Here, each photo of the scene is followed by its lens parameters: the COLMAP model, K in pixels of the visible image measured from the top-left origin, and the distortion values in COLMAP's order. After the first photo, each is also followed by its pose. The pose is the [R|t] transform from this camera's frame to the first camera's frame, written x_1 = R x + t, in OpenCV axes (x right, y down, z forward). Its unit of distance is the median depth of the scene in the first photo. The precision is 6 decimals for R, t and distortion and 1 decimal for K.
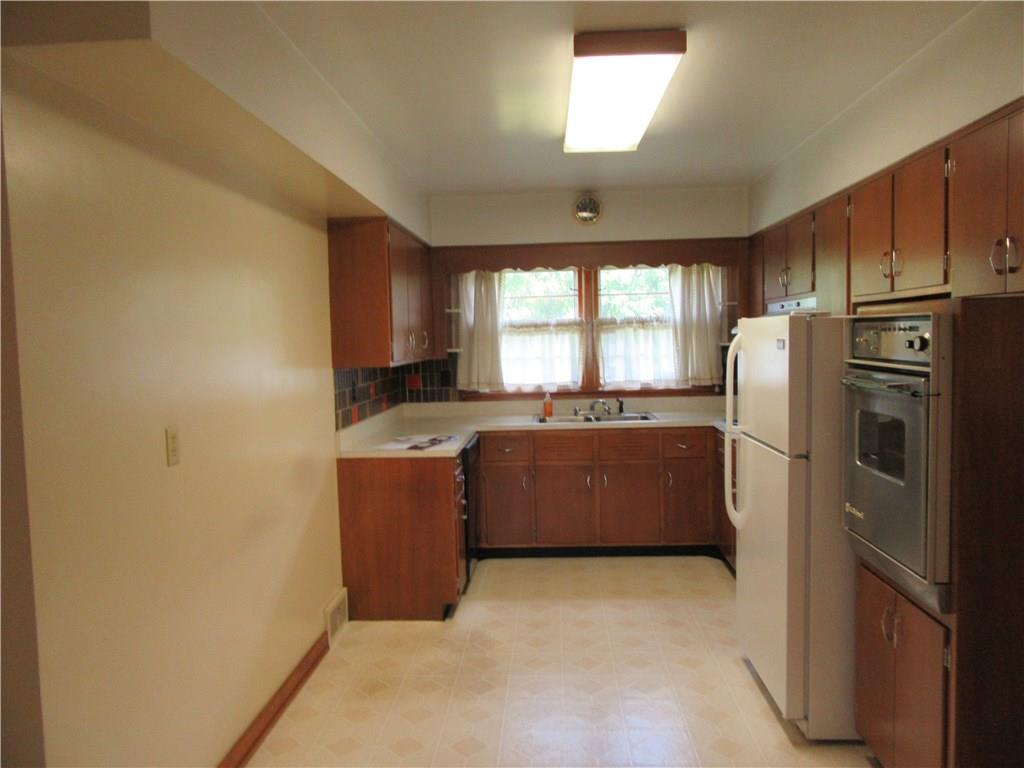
lens RADIAL K [[752.7, 0, 508.4], [0, 752.7, 384.3], [0, 0, 1]] dist [-0.003569, 0.002680]
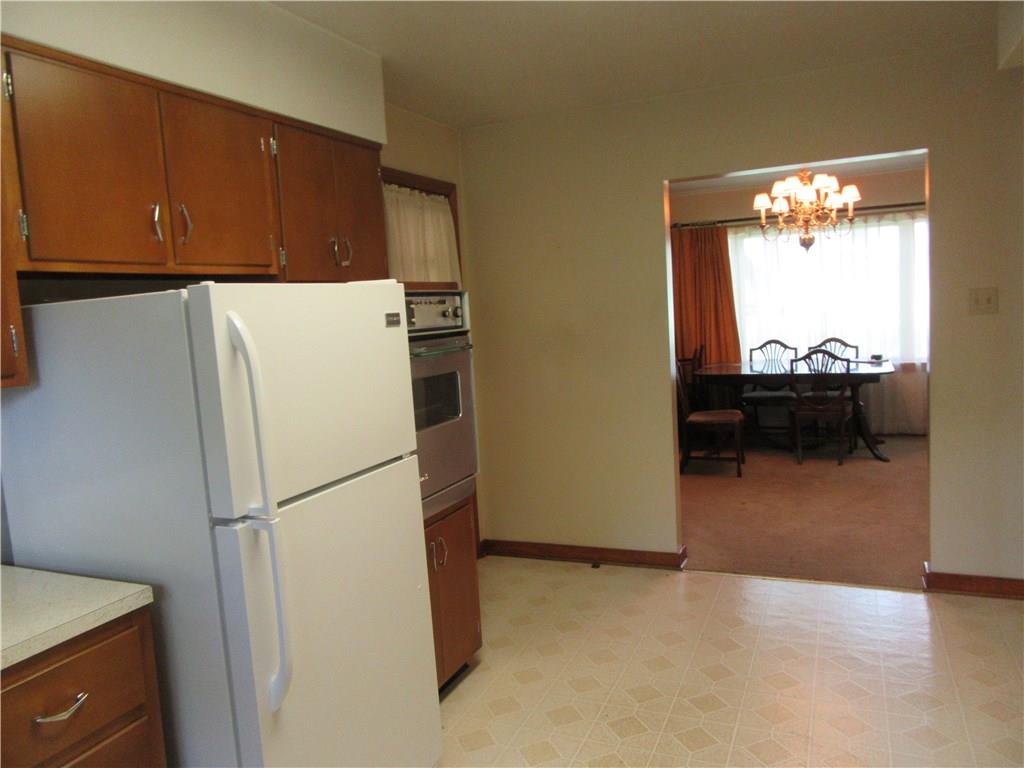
lens RADIAL K [[752.7, 0, 512.0], [0, 752.7, 384.0], [0, 0, 1]] dist [-0.003569, 0.002680]
pose [[-0.929563, 0.047687, 0.365566, -0.017856], [0.110247, 0.982179, 0.152215, -0.045604], [-0.351793, 0.181796, -0.918255, 0.826619]]
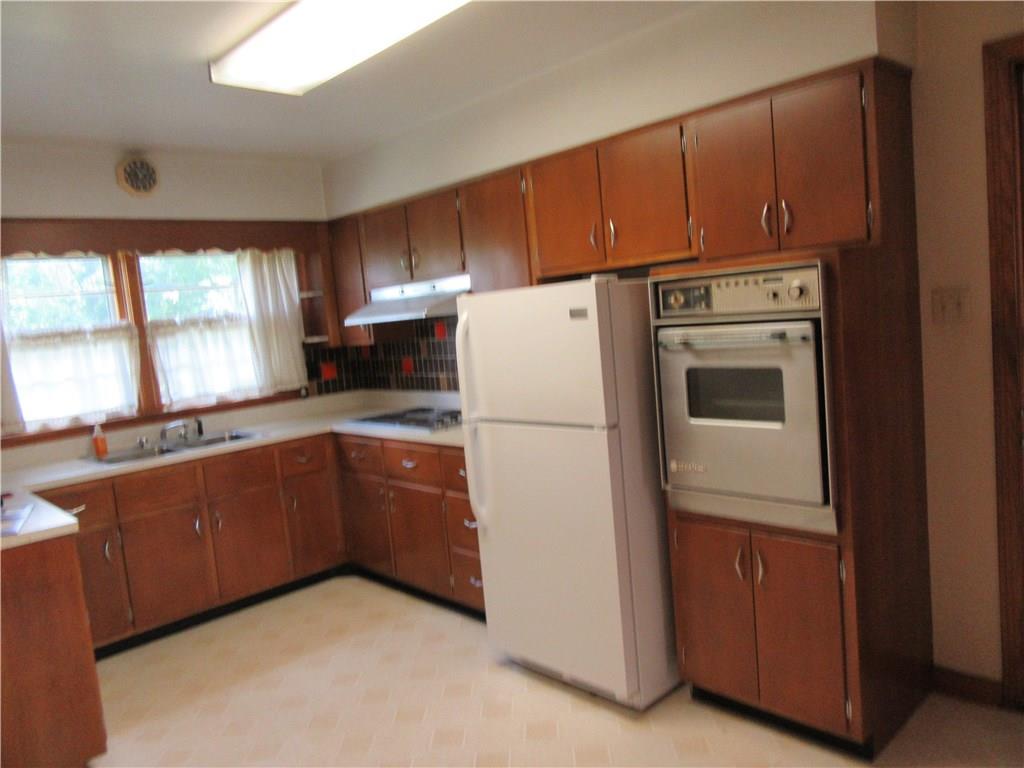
lens RADIAL K [[752.7, 0, 512.5], [0, 752.7, 383.9], [0, 0, 1]] dist [-0.003569, 0.002680]
pose [[0.687472, -0.111060, 0.717669, -0.188801], [0.122658, 0.991796, 0.035985, -0.004800], [-0.715778, 0.063289, 0.695455, 0.199902]]
